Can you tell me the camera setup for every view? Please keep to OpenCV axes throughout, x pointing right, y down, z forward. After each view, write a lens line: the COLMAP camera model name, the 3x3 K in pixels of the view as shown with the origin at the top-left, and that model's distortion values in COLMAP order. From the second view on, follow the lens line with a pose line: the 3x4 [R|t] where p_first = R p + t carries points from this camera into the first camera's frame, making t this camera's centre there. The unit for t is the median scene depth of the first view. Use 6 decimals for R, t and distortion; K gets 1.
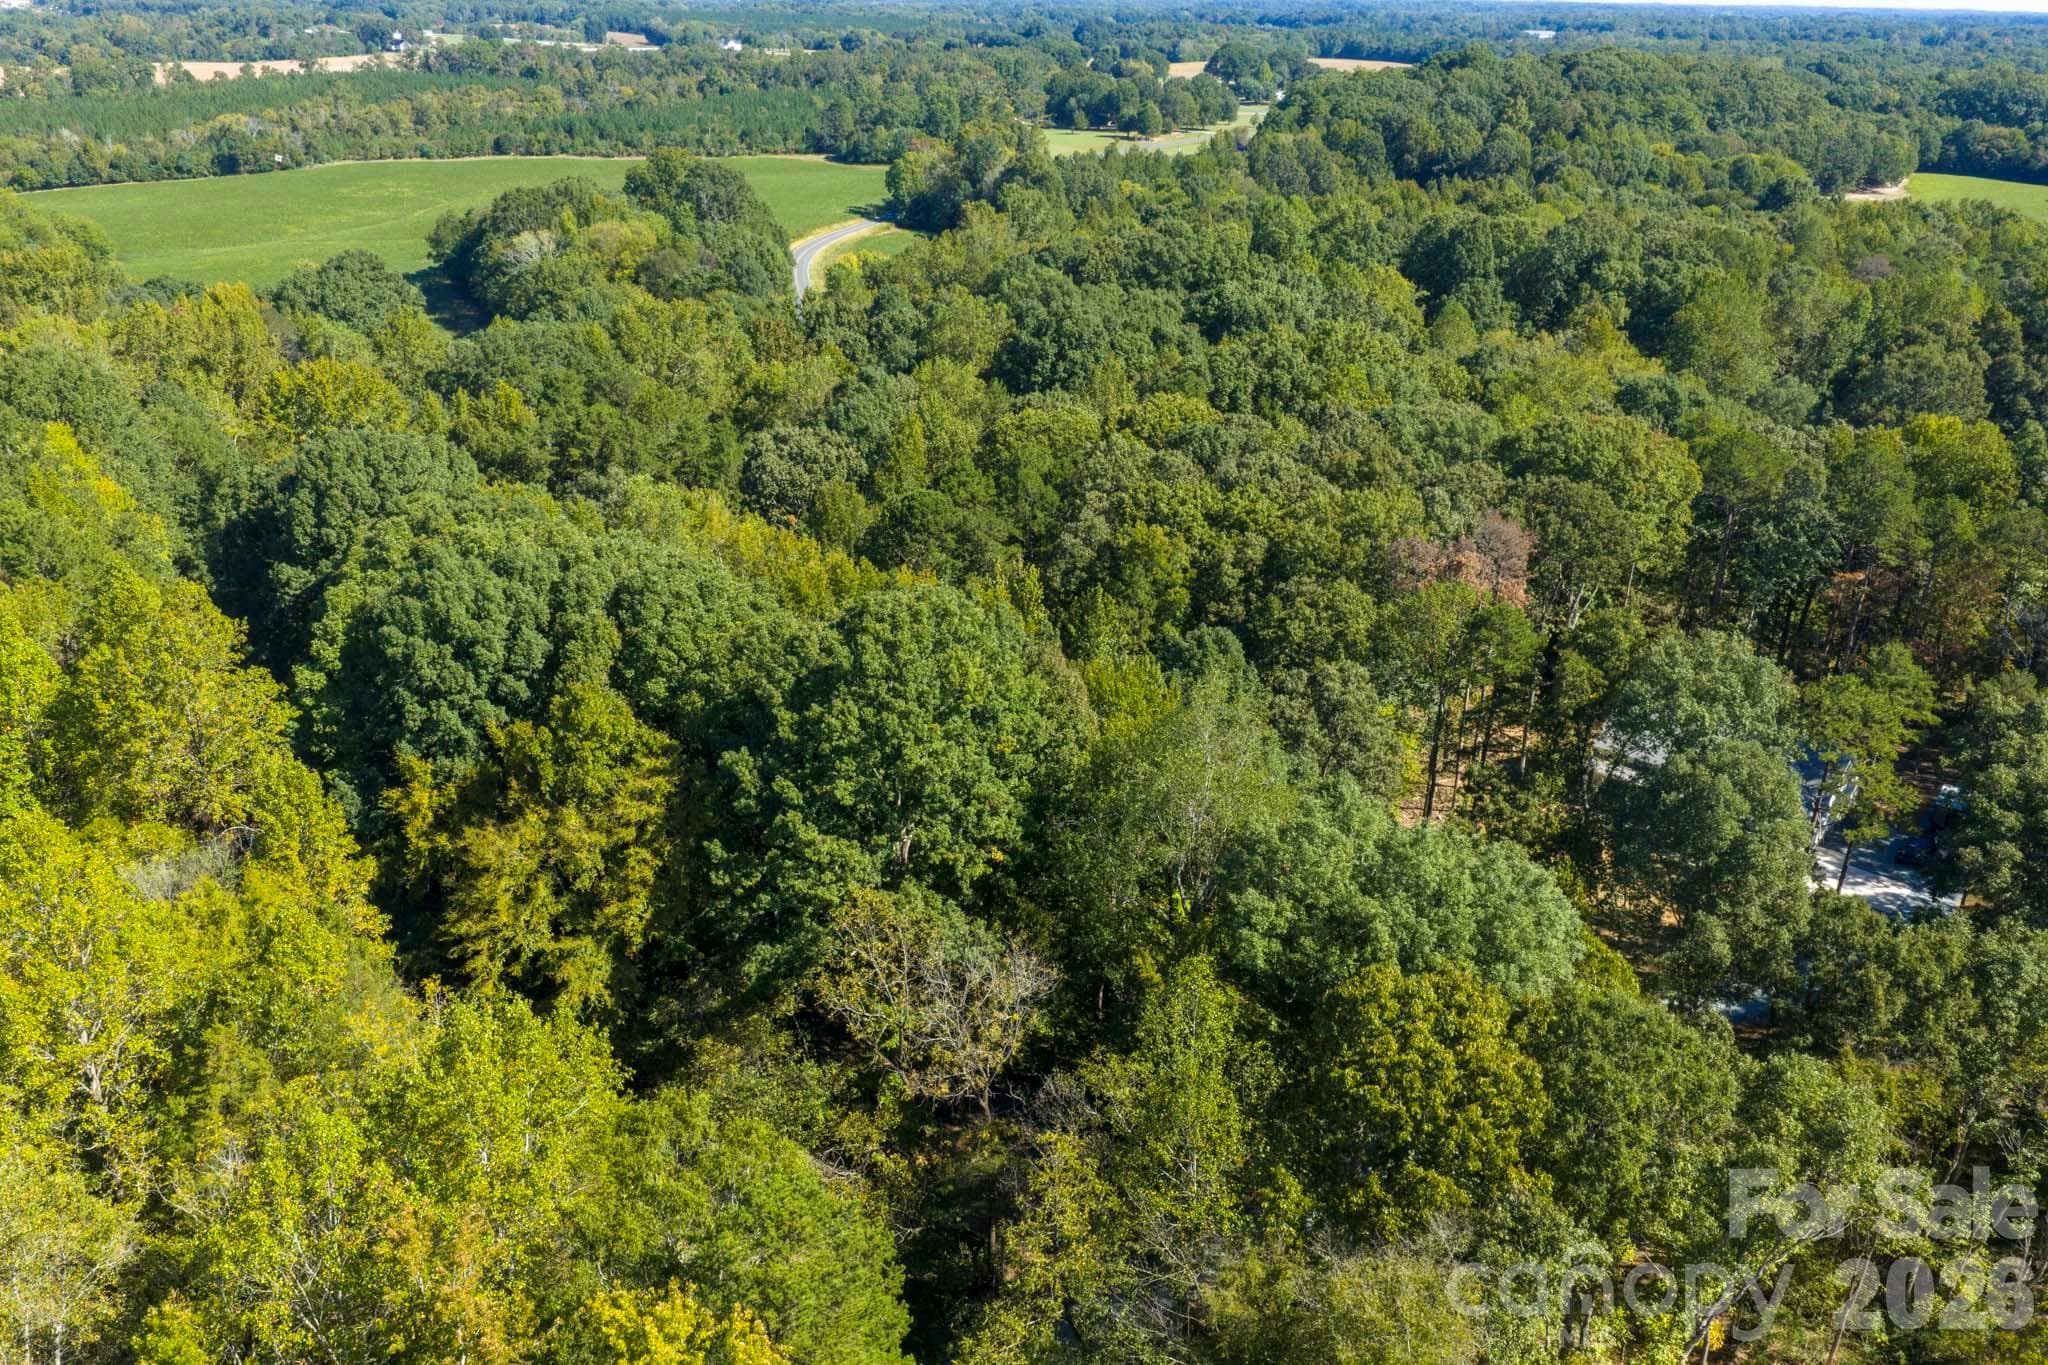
lens RADIAL K [[1701.6, 0, 1024.0], [0, 1701.6, 682.5], [0, 0, 1]] dist [0.004684, -0.006511]
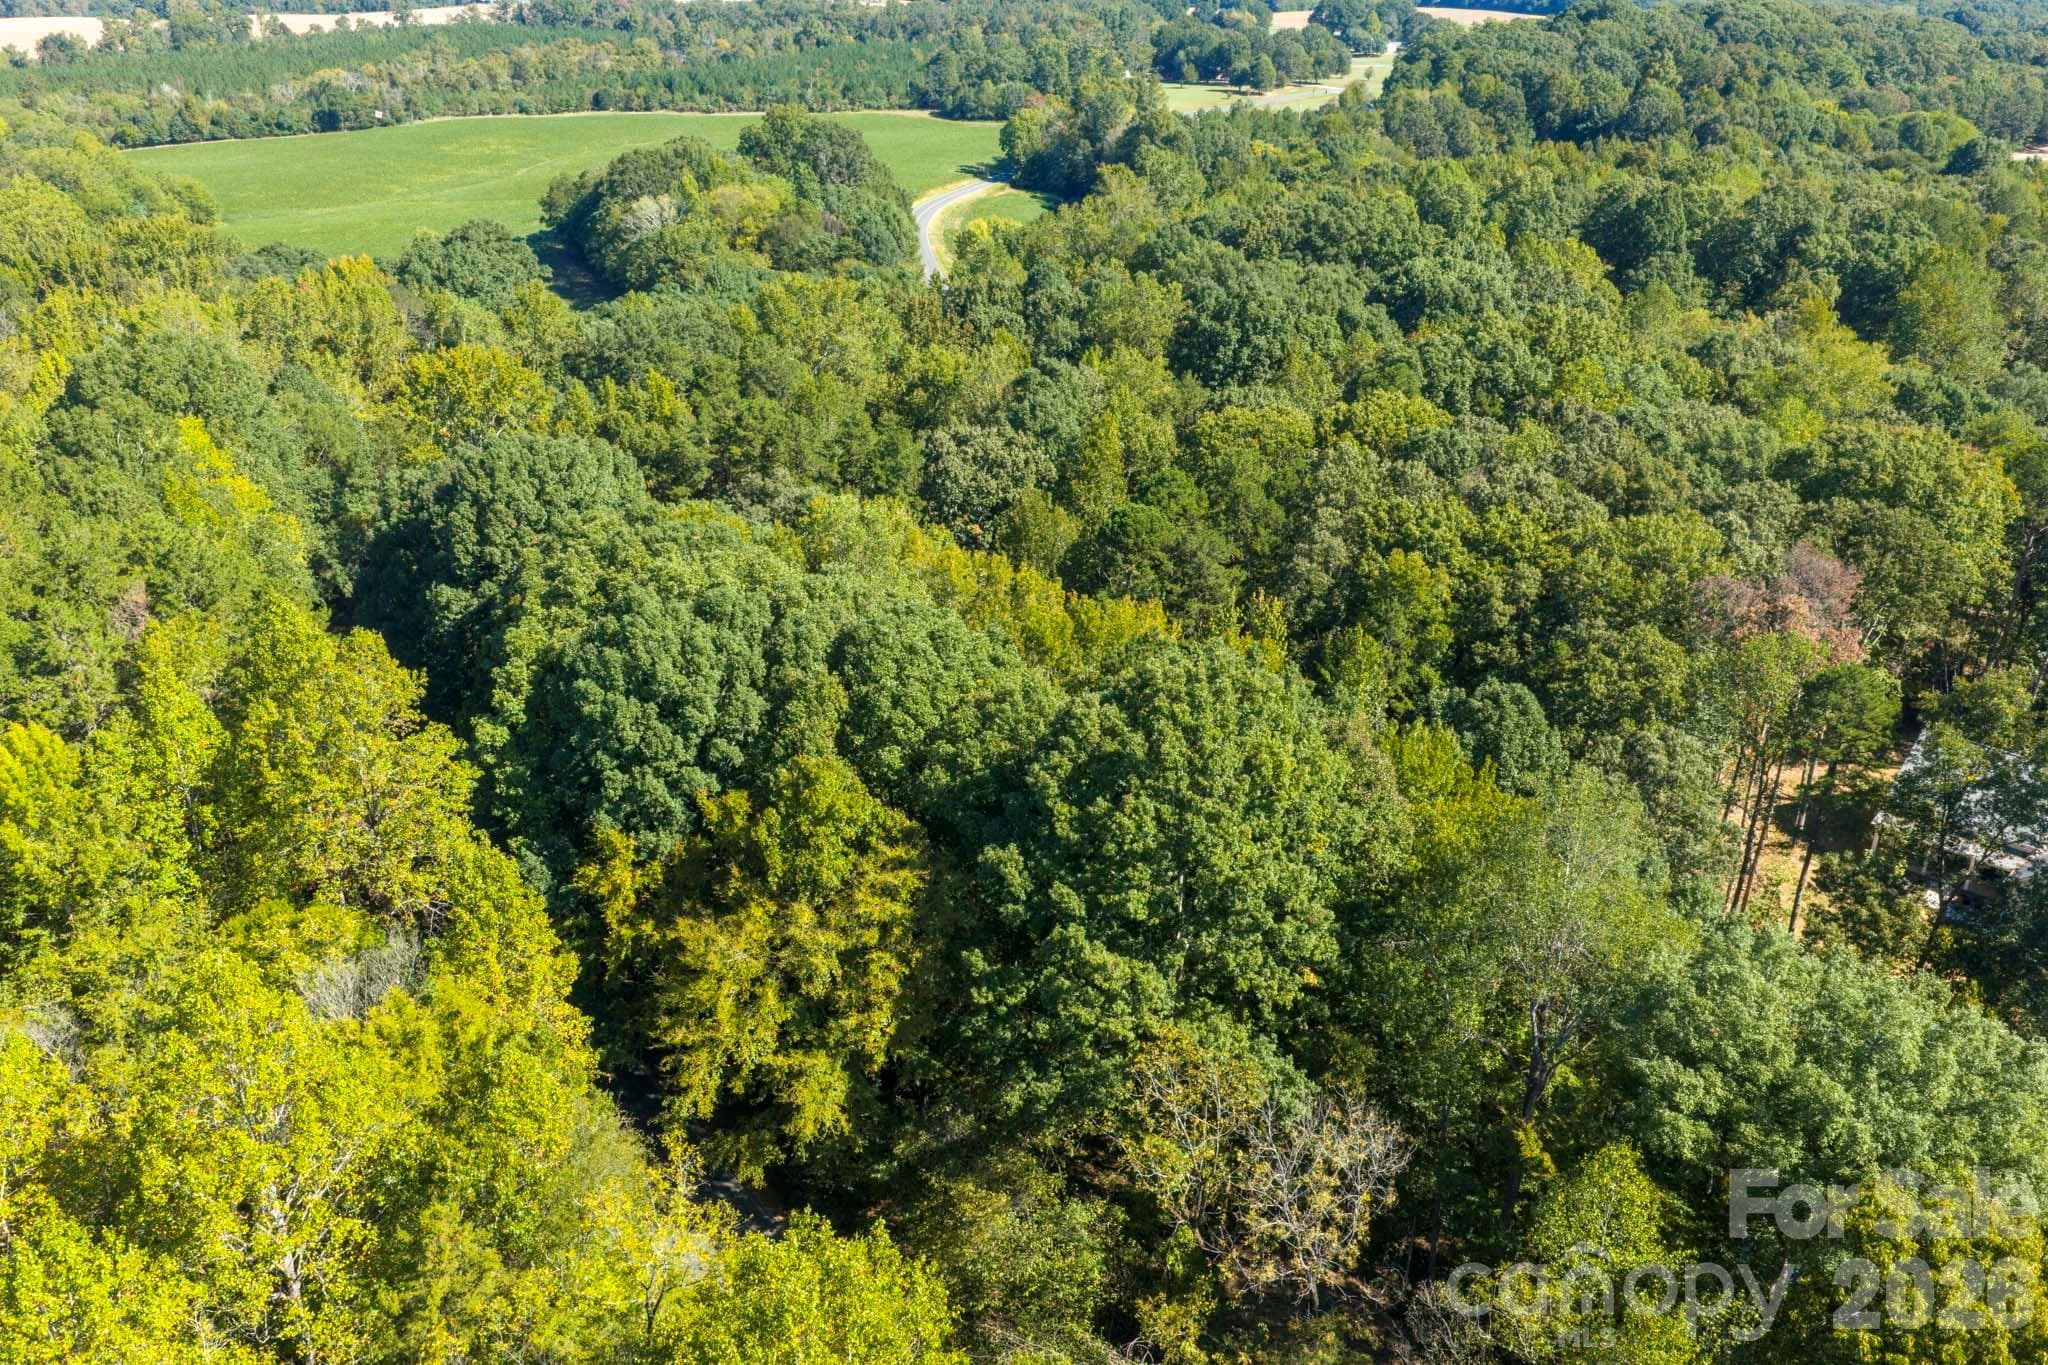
lens RADIAL K [[1701.6, 0, 1024.0], [0, 1701.6, 682.5], [0, 0, 1]] dist [0.004684, -0.006511]
pose [[0.999065, 0.013829, -0.040962, -0.072092], [-0.012743, 0.999564, 0.026644, -0.038029], [0.041312, -0.026097, 0.998805, 0.085556]]
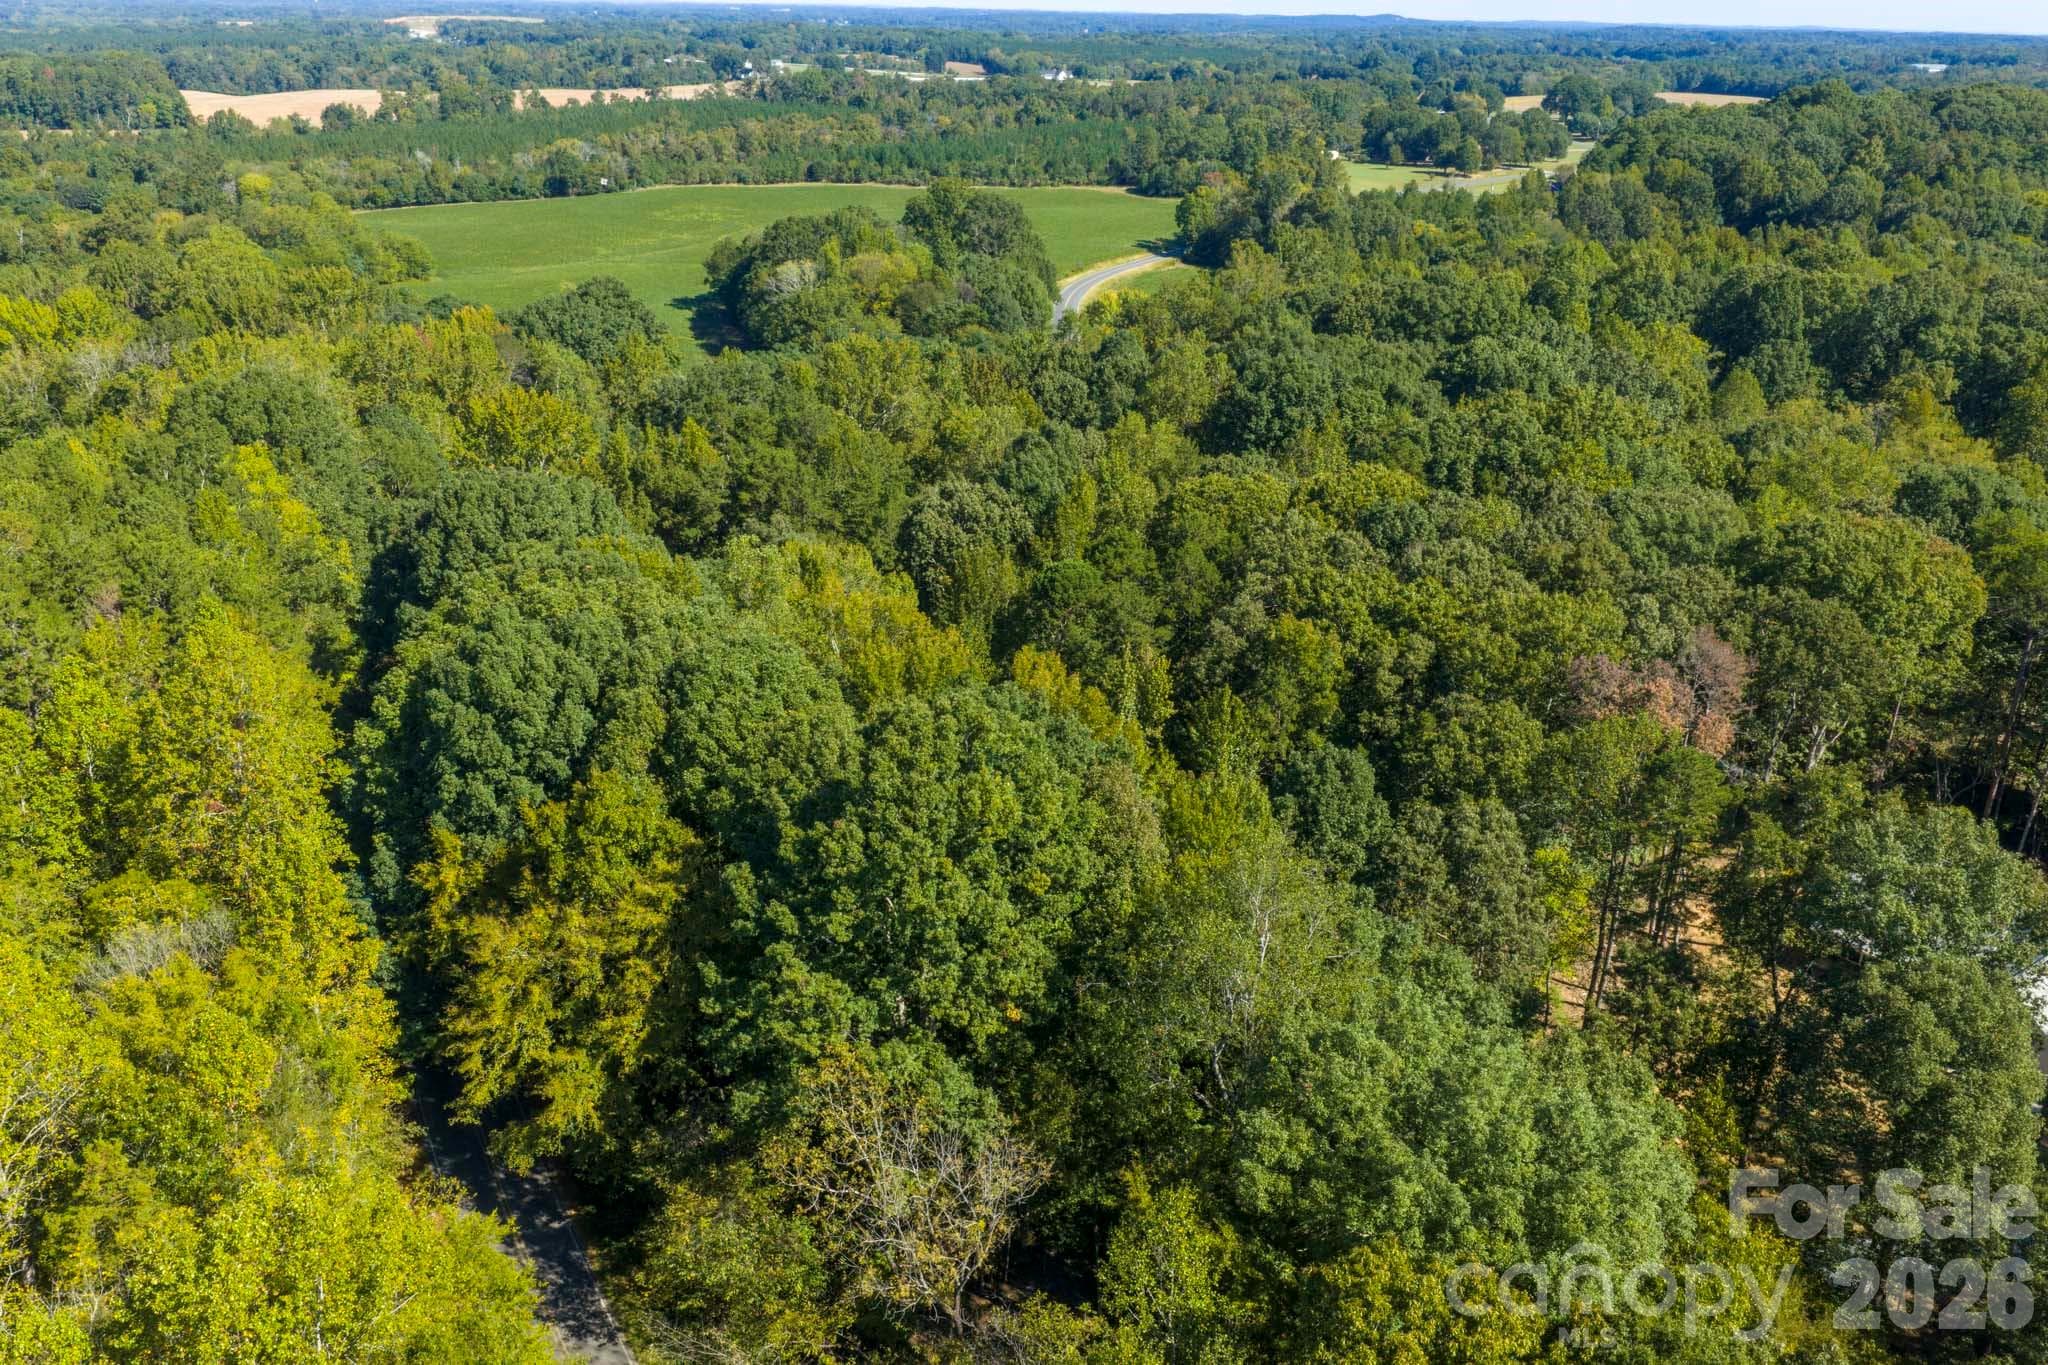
lens RADIAL K [[1701.6, 0, 1024.0], [0, 1701.6, 682.5], [0, 0, 1]] dist [0.004684, -0.006511]
pose [[0.981826, 0.068094, -0.177145, 0.075246], [-0.070905, 0.997437, -0.009577, -0.033471], [0.176039, 0.021964, 0.984138, 0.082747]]
